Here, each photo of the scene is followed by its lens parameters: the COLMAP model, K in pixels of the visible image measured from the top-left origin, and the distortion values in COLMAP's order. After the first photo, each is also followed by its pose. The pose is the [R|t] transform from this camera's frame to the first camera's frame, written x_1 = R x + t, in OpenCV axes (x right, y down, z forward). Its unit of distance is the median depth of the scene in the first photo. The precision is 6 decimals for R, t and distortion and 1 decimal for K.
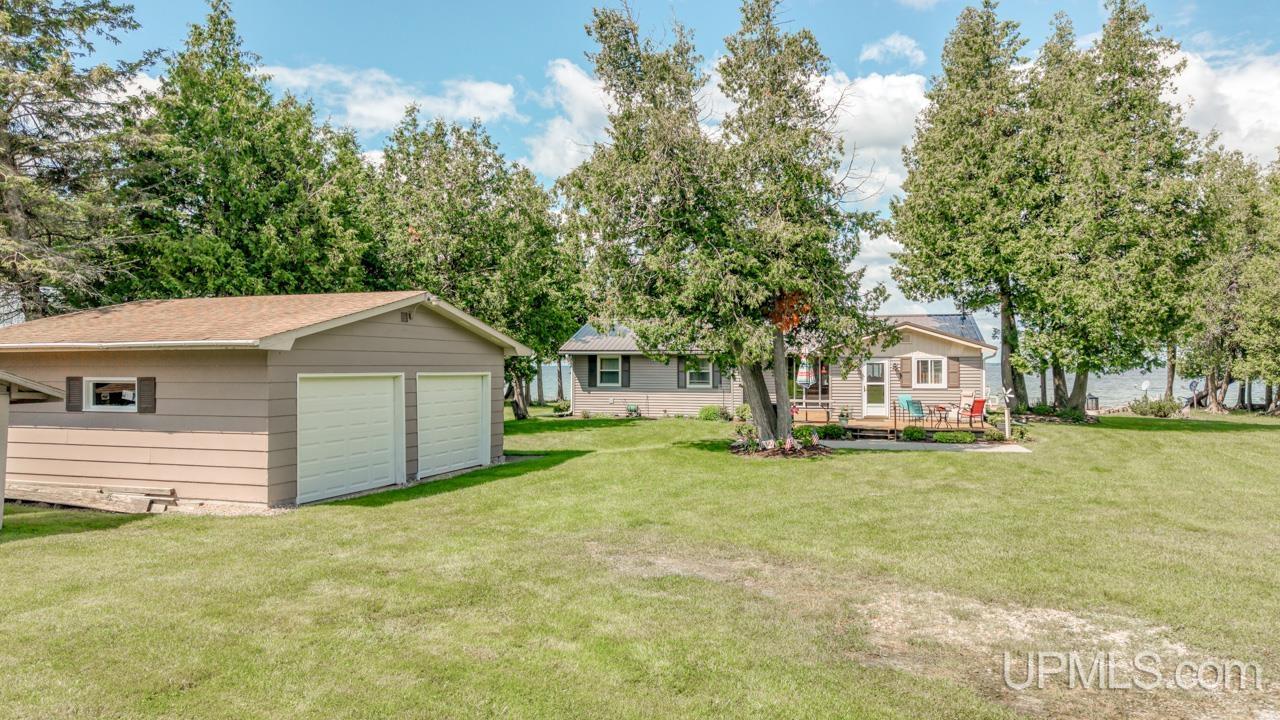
lens RADIAL K [[804.1, 0, 660.7], [0, 804.1, 388.6], [0, 0, 1]] dist [0.001079, -0.025300]
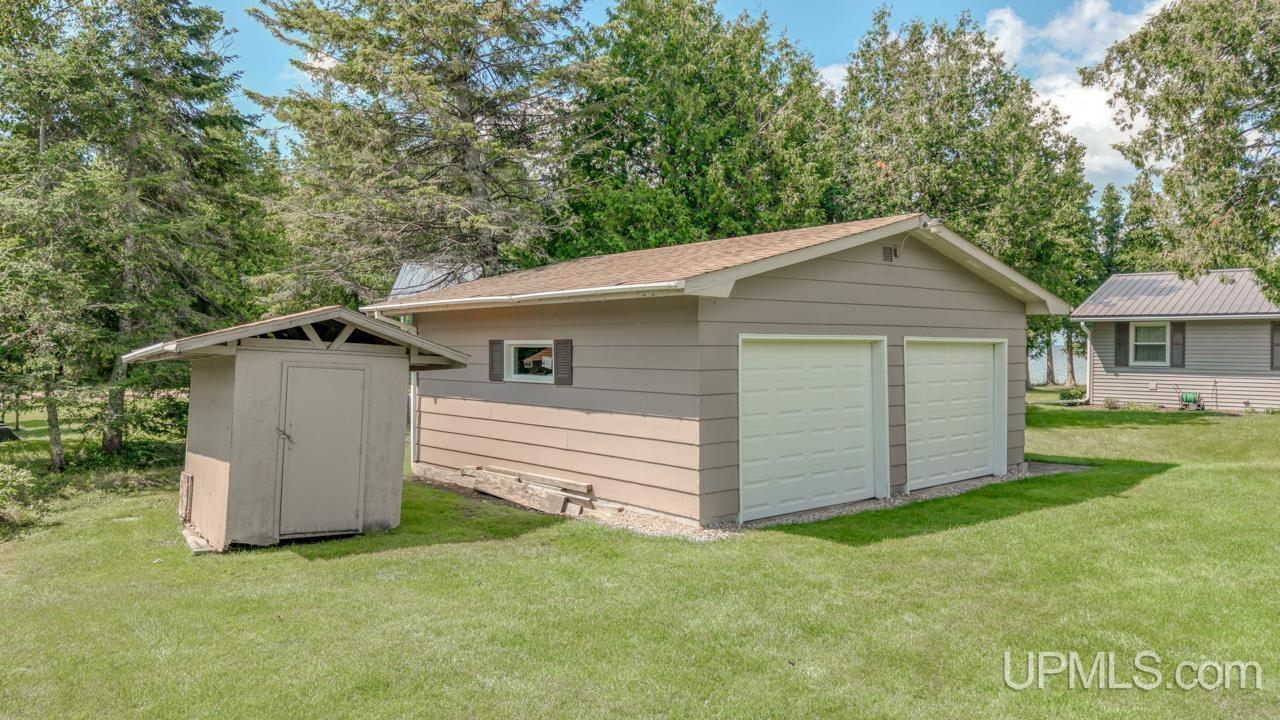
lens RADIAL K [[885.0, 0, 640.0], [0, 885.0, 360.0], [0, 0, 1]] dist [0.001108, 0.000899]
pose [[0.855296, 0.010206, -0.518039, -0.078711], [-0.015051, 0.999873, -0.005151, 0.005442], [0.517921, 0.012203, 0.855341, 0.179160]]
